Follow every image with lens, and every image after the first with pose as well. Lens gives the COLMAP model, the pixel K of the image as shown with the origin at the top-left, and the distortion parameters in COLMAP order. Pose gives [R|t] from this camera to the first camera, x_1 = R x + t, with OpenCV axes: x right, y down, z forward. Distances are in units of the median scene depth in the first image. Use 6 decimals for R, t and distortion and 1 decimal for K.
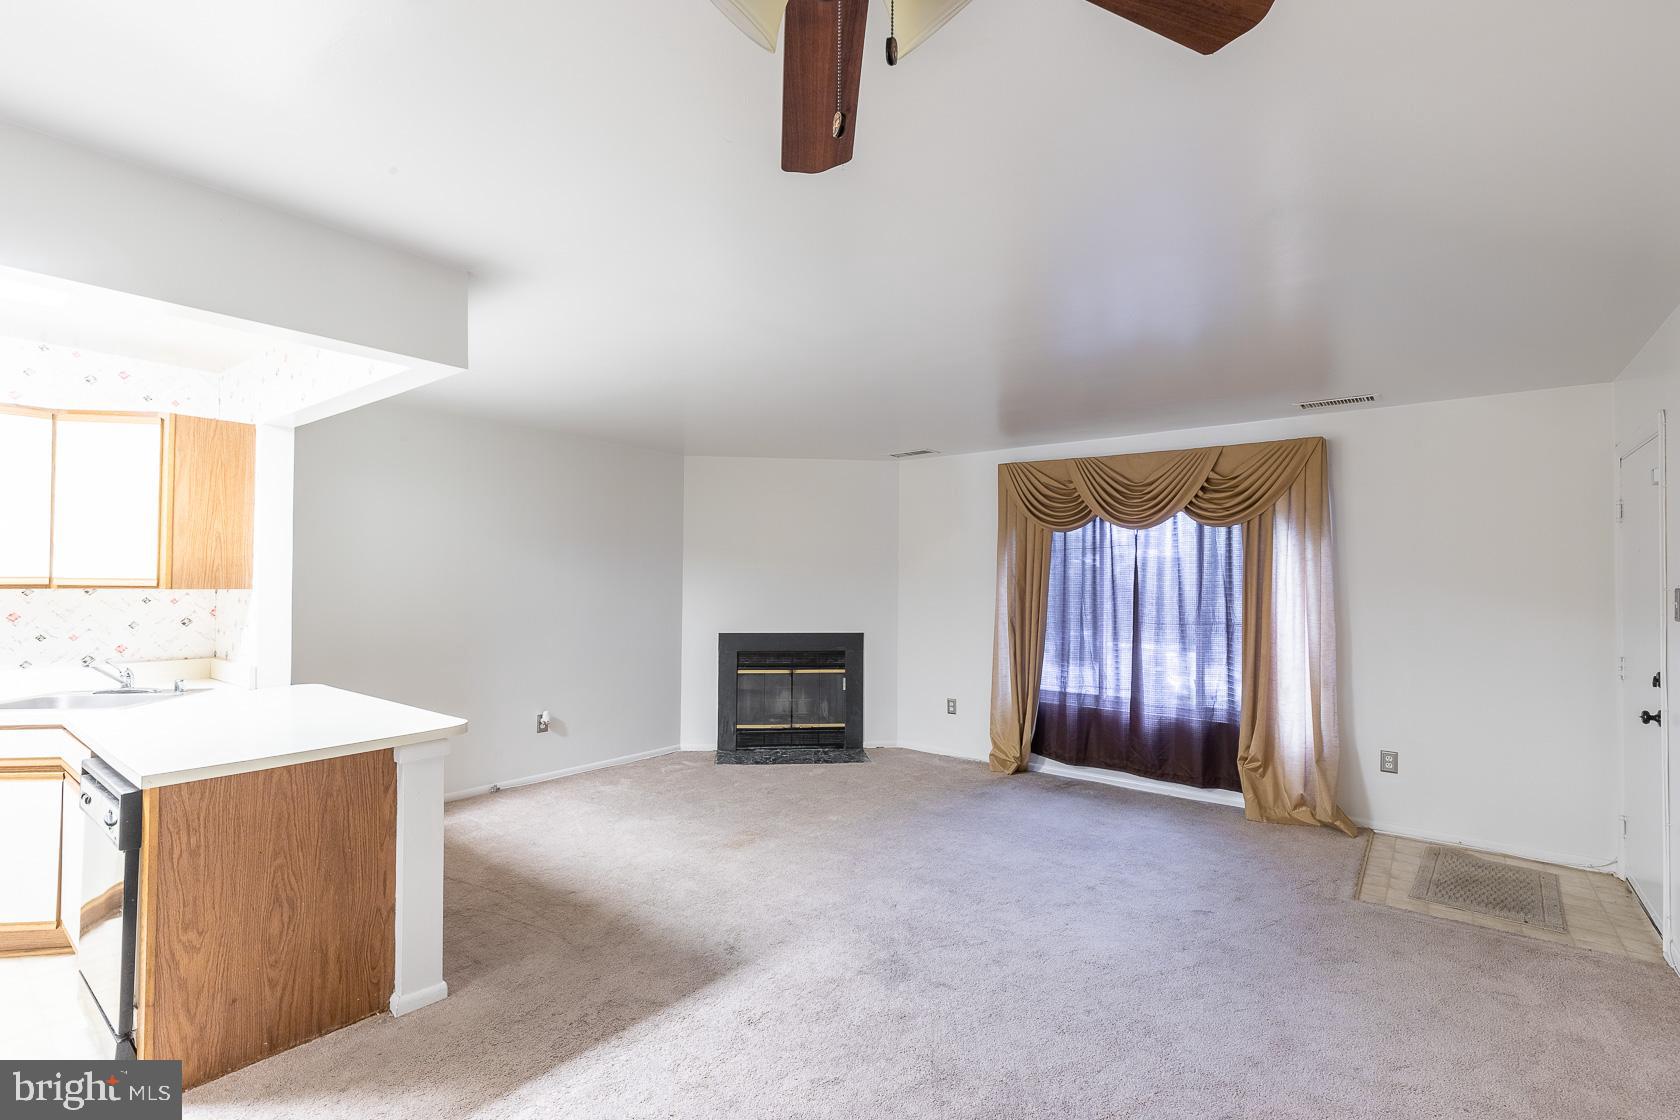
lens RADIAL K [[790.4, 0, 854.3], [0, 790.4, 567.9], [0, 0, 1]] dist [0.012730, 0.001431]
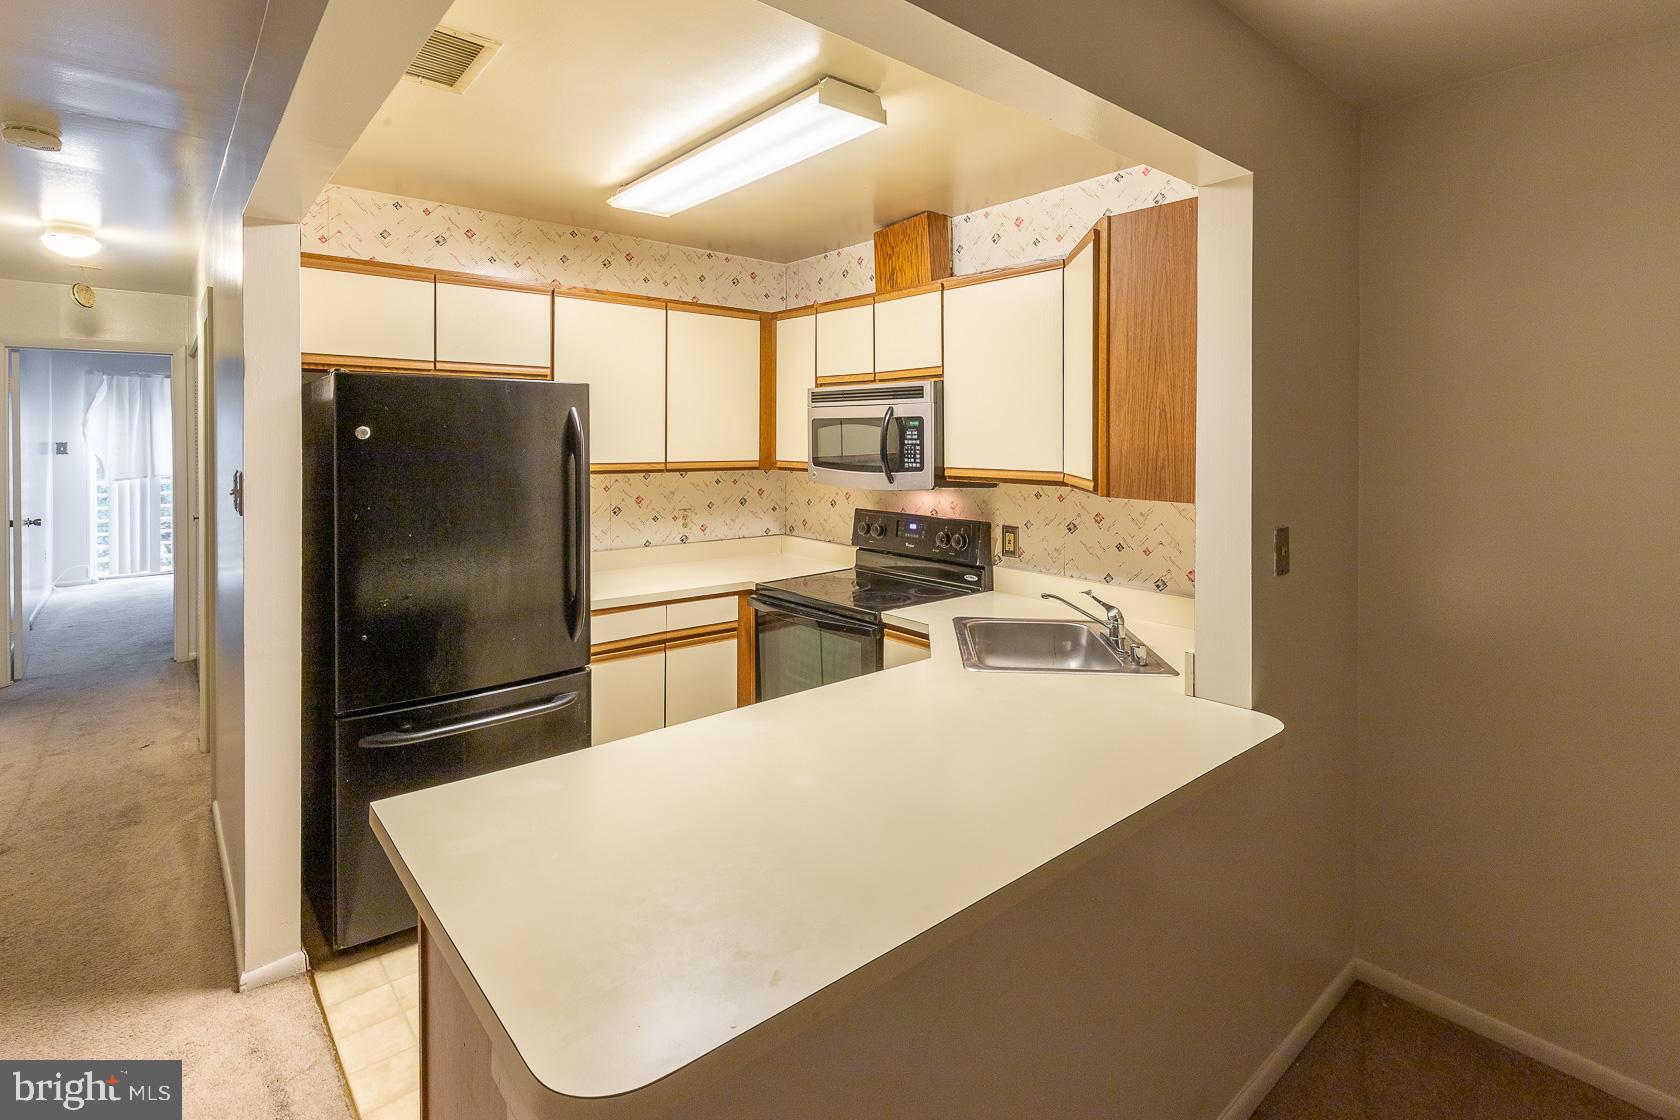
lens RADIAL K [[790.4, 0, 841.1], [0, 790.4, 452.7], [0, 0, 1]] dist [0.012730, 0.001431]
pose [[-0.212057, 0.010636, -0.977199, -0.190646], [0.008894, 0.999920, 0.008954, -0.015121], [0.977217, -0.006792, -0.212135, 0.885729]]
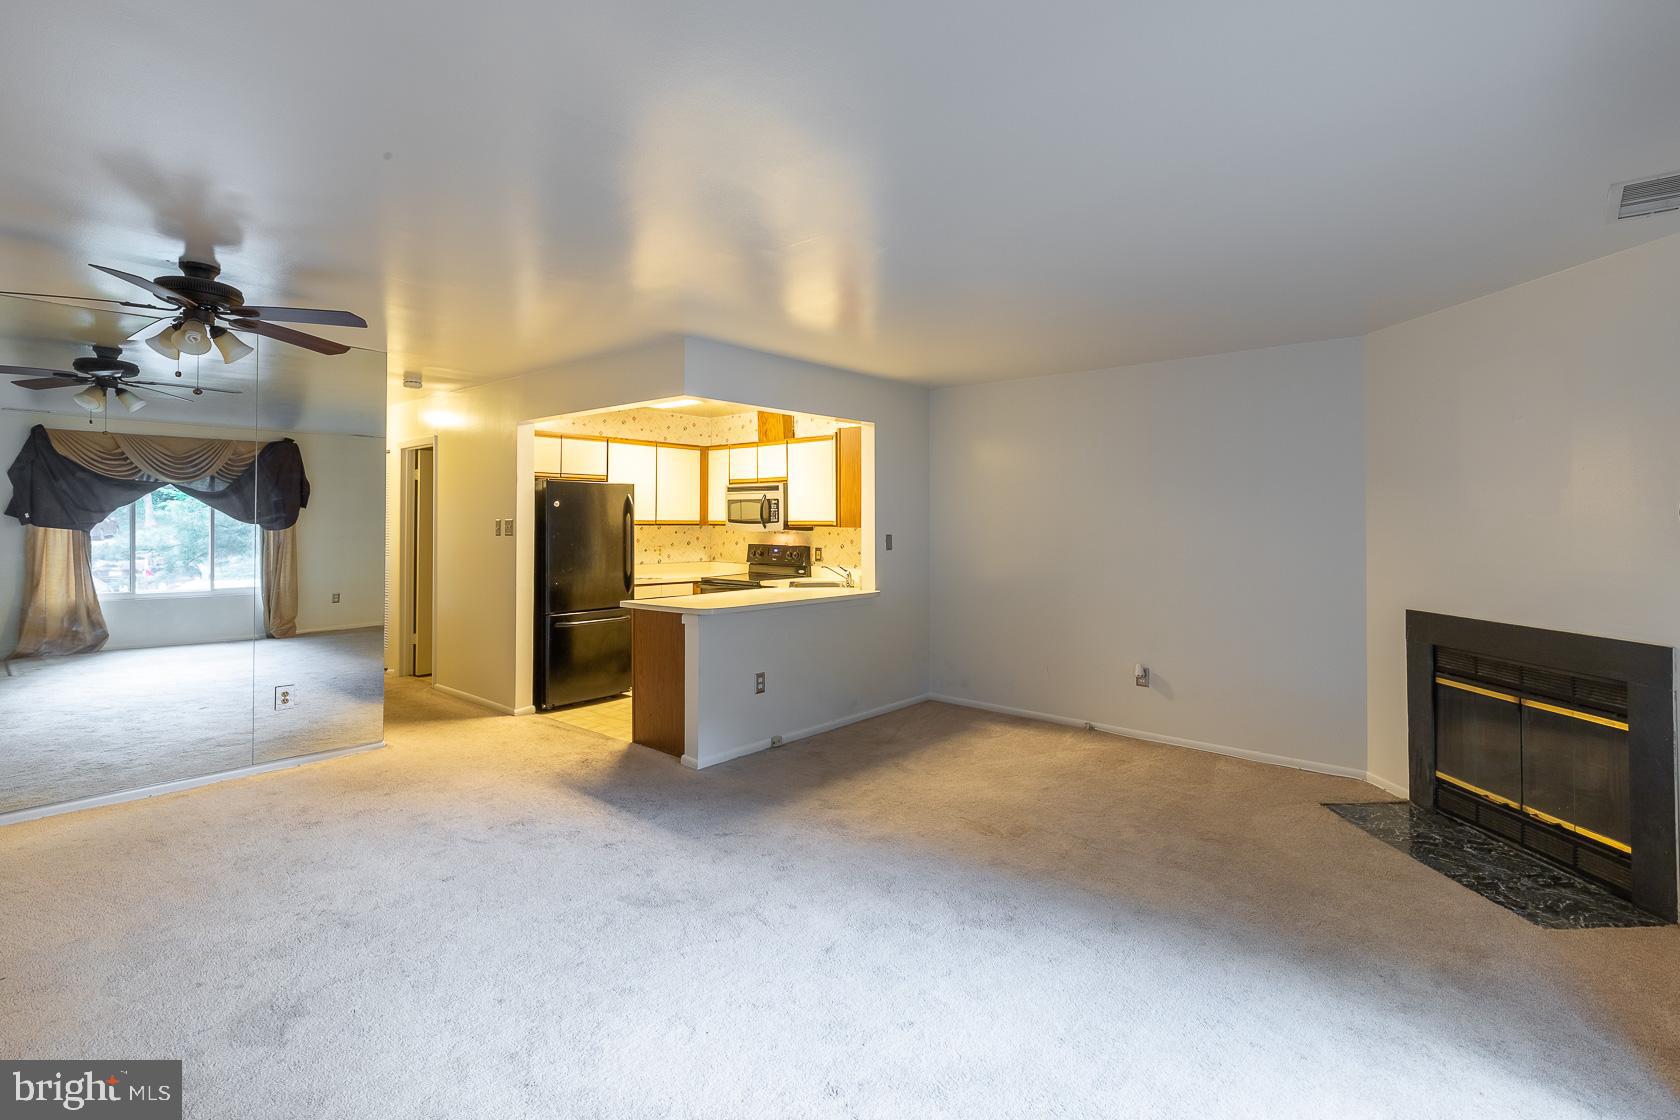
lens RADIAL K [[790.4, 0, 833.0], [0, 790.4, 516.1], [0, 0, 1]] dist [0.012730, 0.001431]
pose [[-0.080904, -0.012754, -0.996640, 0.853996], [0.010682, 0.999850, -0.013662, 0.023699], [0.996665, -0.011751, -0.080756, 1.075513]]
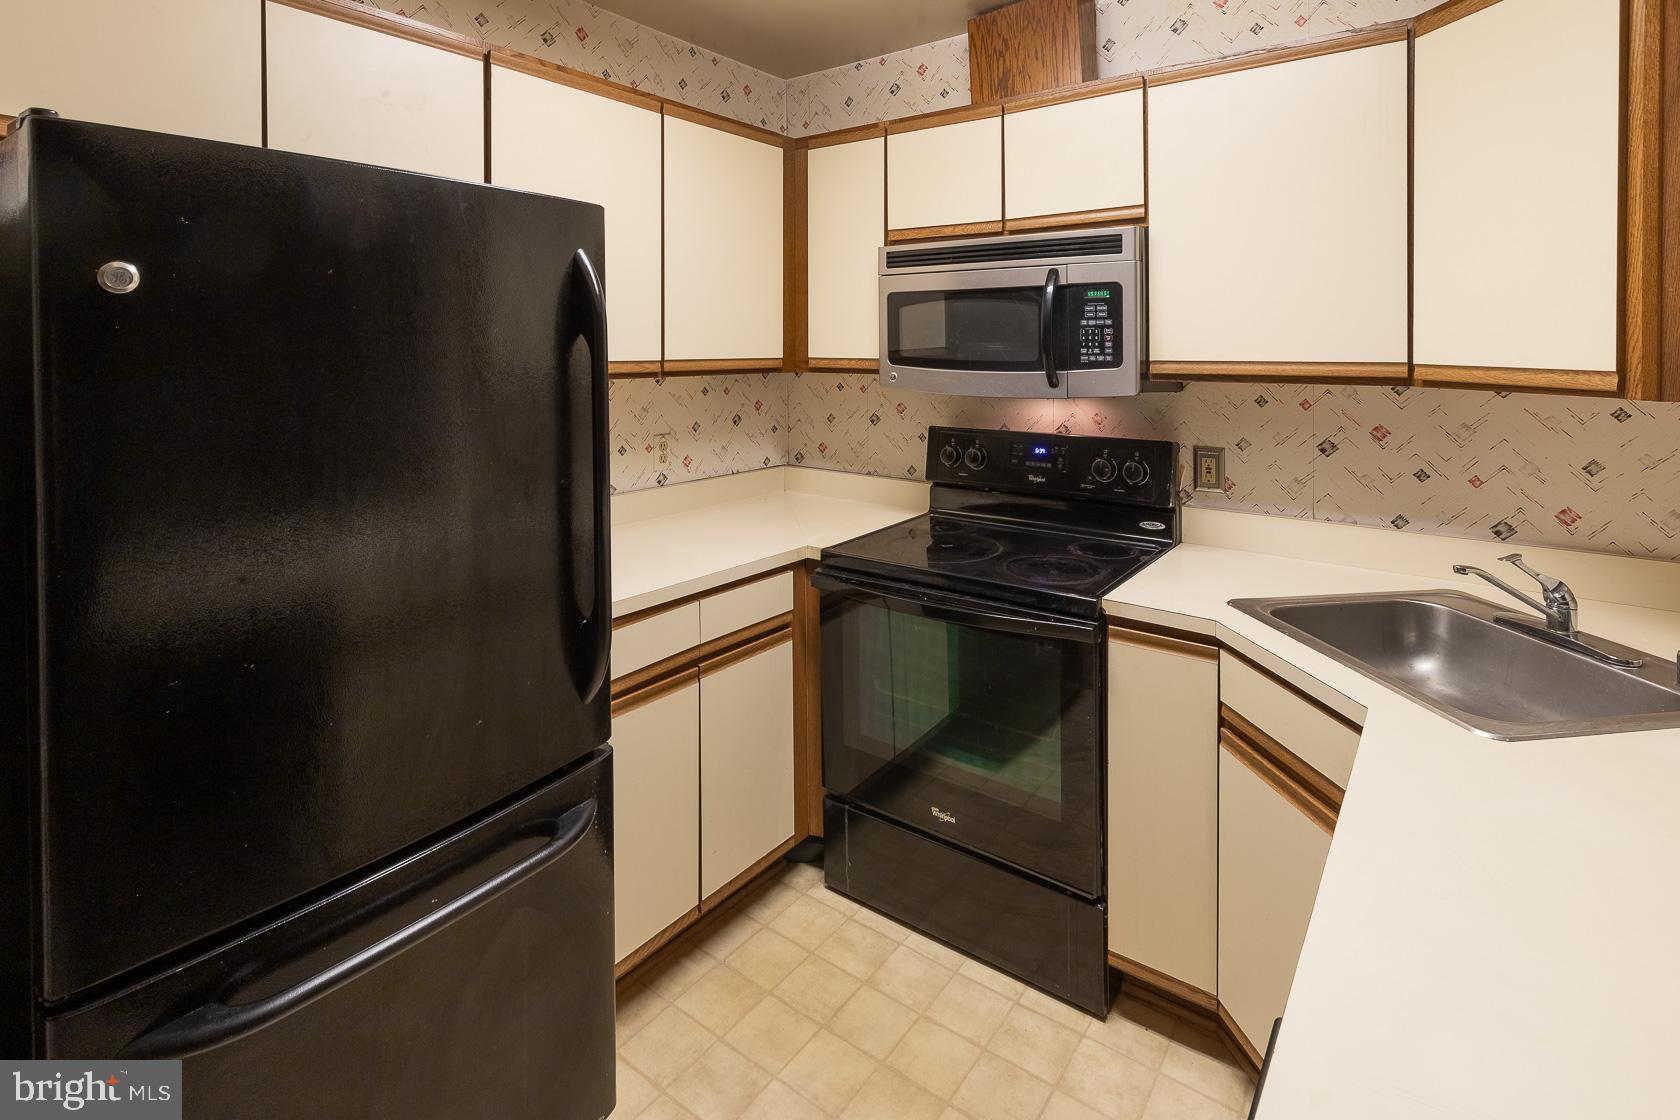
lens RADIAL K [[813.8, 0, 842.6], [0, 813.8, 362.2], [0, 0, 1]] dist [0.005990, 0.000041]
pose [[0.013056, 0.013958, -0.999817, -0.470803], [0.016963, 0.999756, 0.014178, -0.002146], [0.999771, -0.017145, 0.012816, 0.600974]]
